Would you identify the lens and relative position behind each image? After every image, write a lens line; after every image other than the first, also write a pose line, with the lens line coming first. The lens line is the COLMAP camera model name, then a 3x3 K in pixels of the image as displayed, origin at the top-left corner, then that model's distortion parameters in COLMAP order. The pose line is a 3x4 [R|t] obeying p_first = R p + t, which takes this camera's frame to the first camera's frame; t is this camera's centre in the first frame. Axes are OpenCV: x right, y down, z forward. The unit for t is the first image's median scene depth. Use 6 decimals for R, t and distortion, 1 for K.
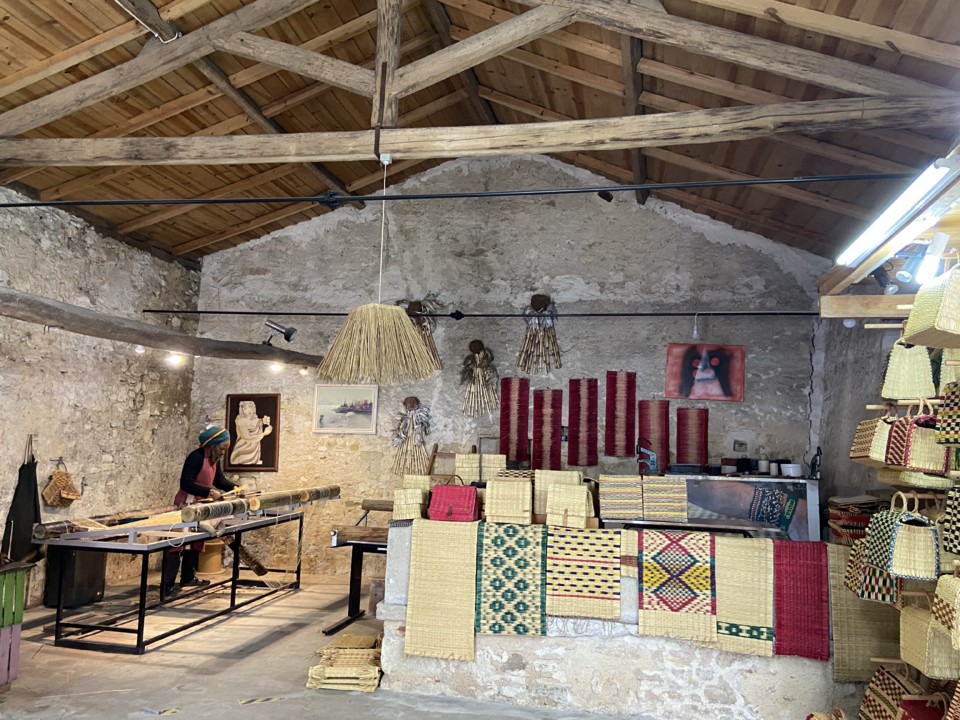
lens RADIAL K [[761.0, 0, 482.3], [0, 761.0, 365.4], [0, 0, 1]] dist [0.004866, 0.001124]
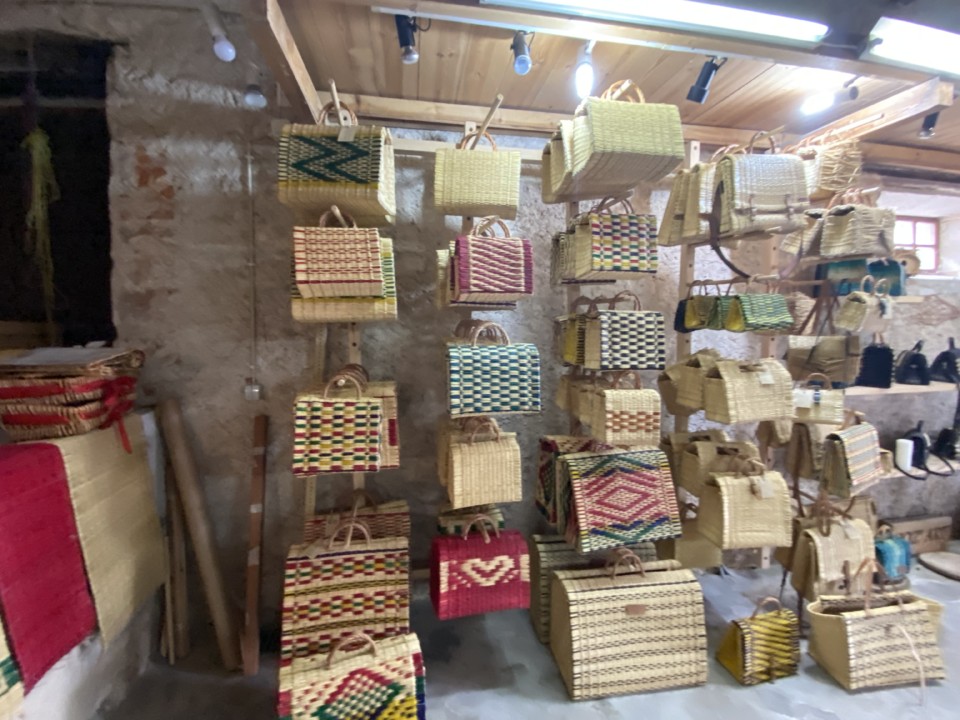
lens RADIAL K [[417.2, 0, 480.8], [0, 417.2, 359.6], [0, 0, 1]] dist [0.001334, 0.000046]
pose [[-0.368656, -0.130898, 0.920304, 0.100344], [-0.109608, 0.989250, 0.096797, 0.144844], [-0.923081, -0.065188, -0.379041, 1.064978]]
